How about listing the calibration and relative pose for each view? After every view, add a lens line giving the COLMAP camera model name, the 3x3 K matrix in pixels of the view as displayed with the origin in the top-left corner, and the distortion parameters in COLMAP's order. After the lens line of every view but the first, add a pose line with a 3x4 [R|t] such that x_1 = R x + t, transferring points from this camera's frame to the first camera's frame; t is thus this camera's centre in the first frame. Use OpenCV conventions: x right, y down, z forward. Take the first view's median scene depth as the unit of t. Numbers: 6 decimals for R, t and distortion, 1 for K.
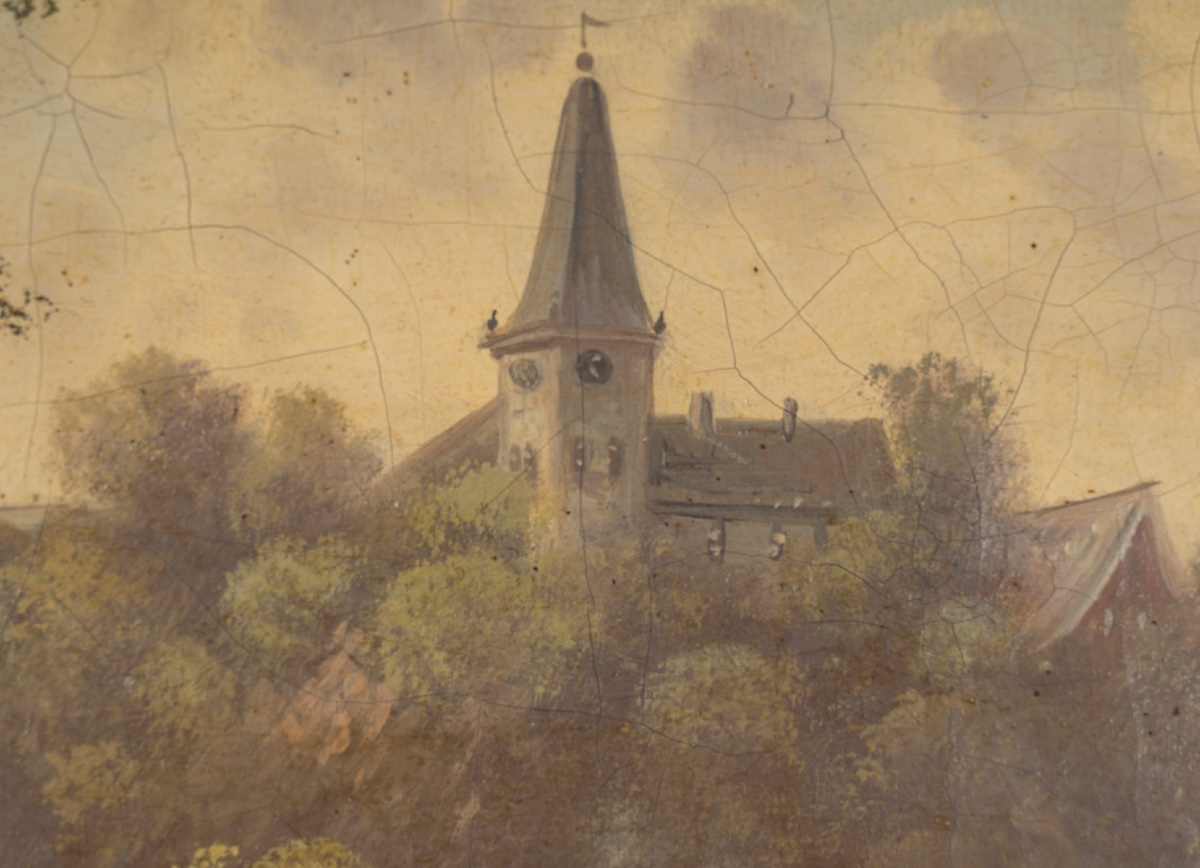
lens RADIAL K [[2539.9, 0, 608.8], [0, 2539.9, 431.0], [0, 0, 1]] dist [0.086721, 0.000000]
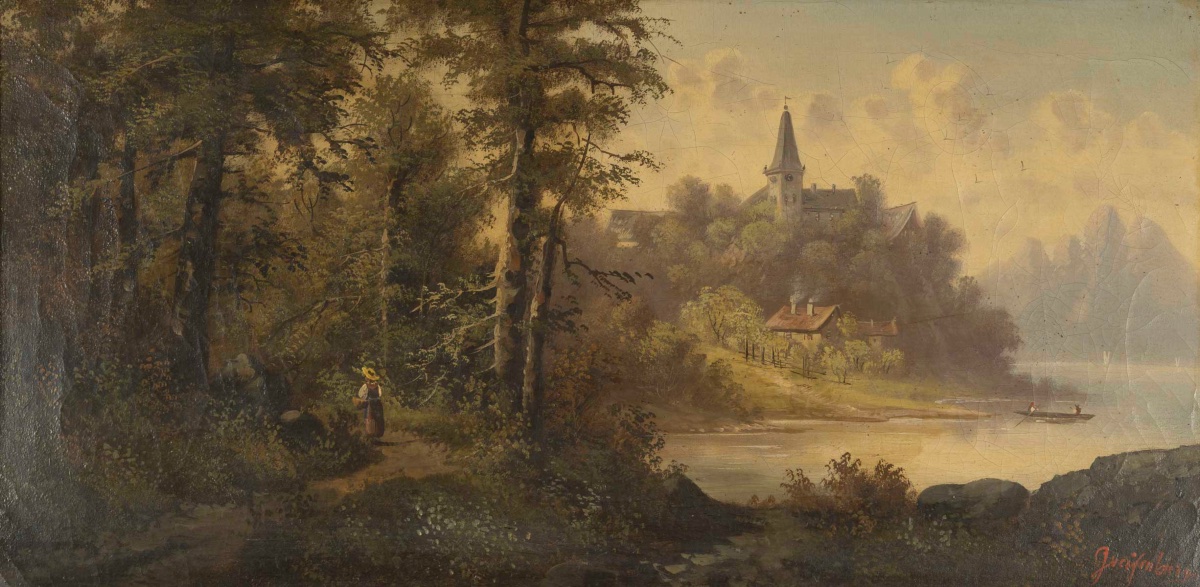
lens RADIAL K [[2182.4, 0, 642.7], [0, 2182.4, 263.7], [0, 0, 1]] dist [0.124418, 0.000000]
pose [[0.999260, -0.016708, 0.034652, -0.392936], [0.013998, 0.996930, 0.077032, -0.171632], [-0.035832, -0.076490, 0.996426, -2.771458]]
